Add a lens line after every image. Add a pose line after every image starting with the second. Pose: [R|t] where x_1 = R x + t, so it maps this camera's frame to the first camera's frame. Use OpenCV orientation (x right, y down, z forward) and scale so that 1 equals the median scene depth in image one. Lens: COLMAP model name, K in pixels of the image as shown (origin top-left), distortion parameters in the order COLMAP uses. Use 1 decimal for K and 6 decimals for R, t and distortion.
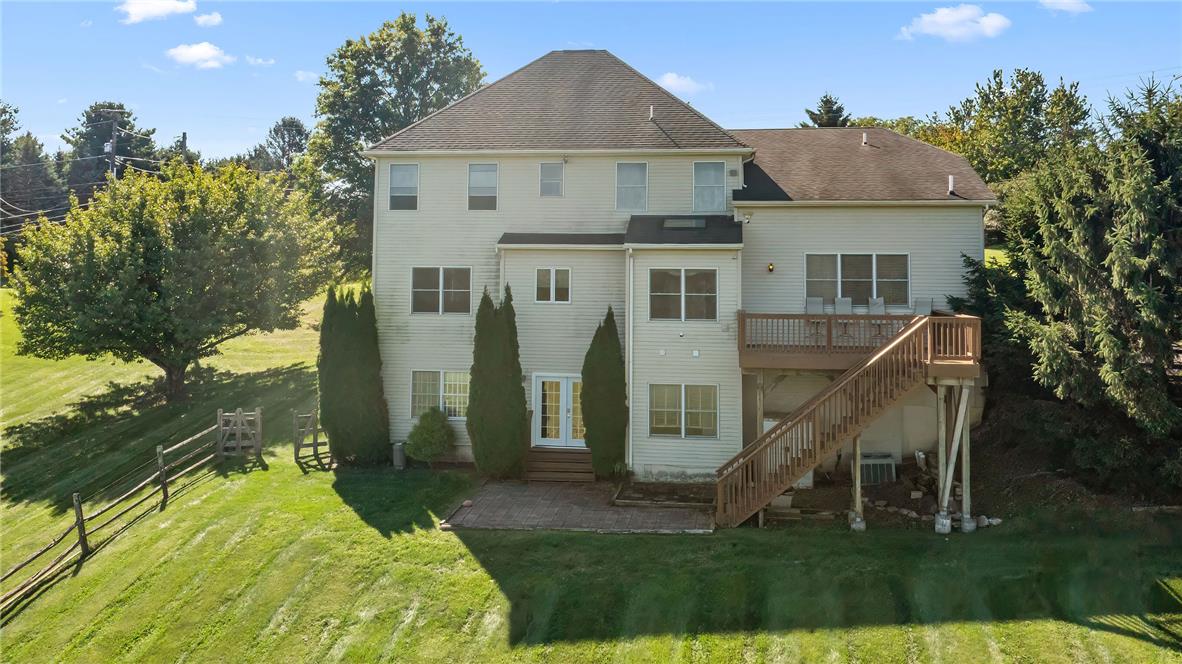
lens RADIAL K [[1002.5, 0, 573.9], [0, 1002.5, 203.1], [0, 0, 1]] dist [0.008071, 0.007196]
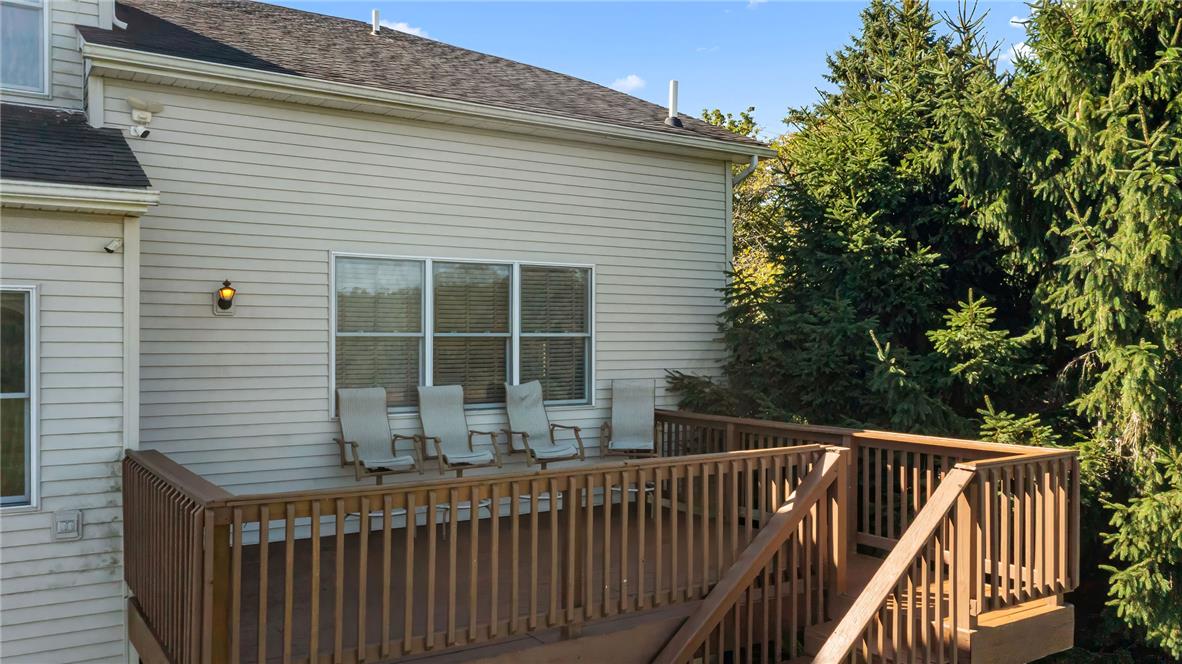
lens RADIAL K [[963.9, 0, 586.6], [0, 963.9, 337.8], [0, 0, 1]] dist [0.010015, 0.005275]
pose [[0.742594, -0.004119, 0.669729, 0.084943], [-0.042938, 0.997631, 0.053746, 0.058533], [-0.668364, -0.068669, 0.740658, 0.732273]]
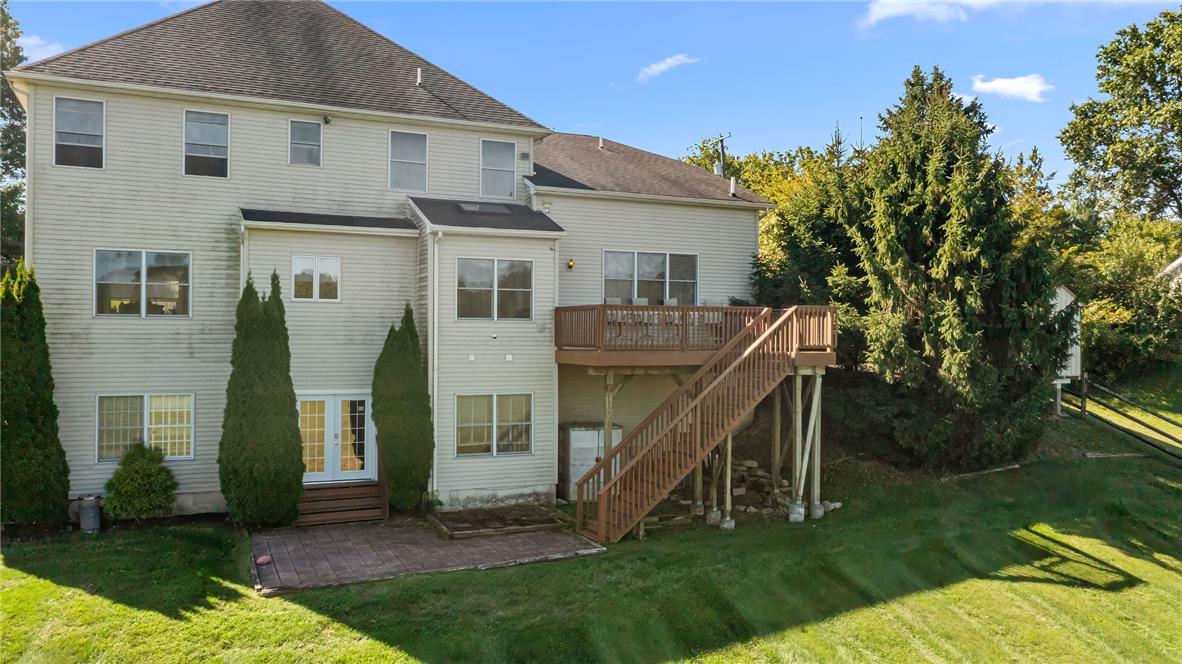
lens RADIAL K [[963.9, 0, 586.6], [0, 963.9, 337.8], [0, 0, 1]] dist [0.010015, 0.005275]
pose [[0.832472, -0.000899, 0.554066, -0.279446], [-0.038374, 0.997504, 0.059275, 0.080858], [-0.552737, -0.070607, 0.830359, 0.276828]]
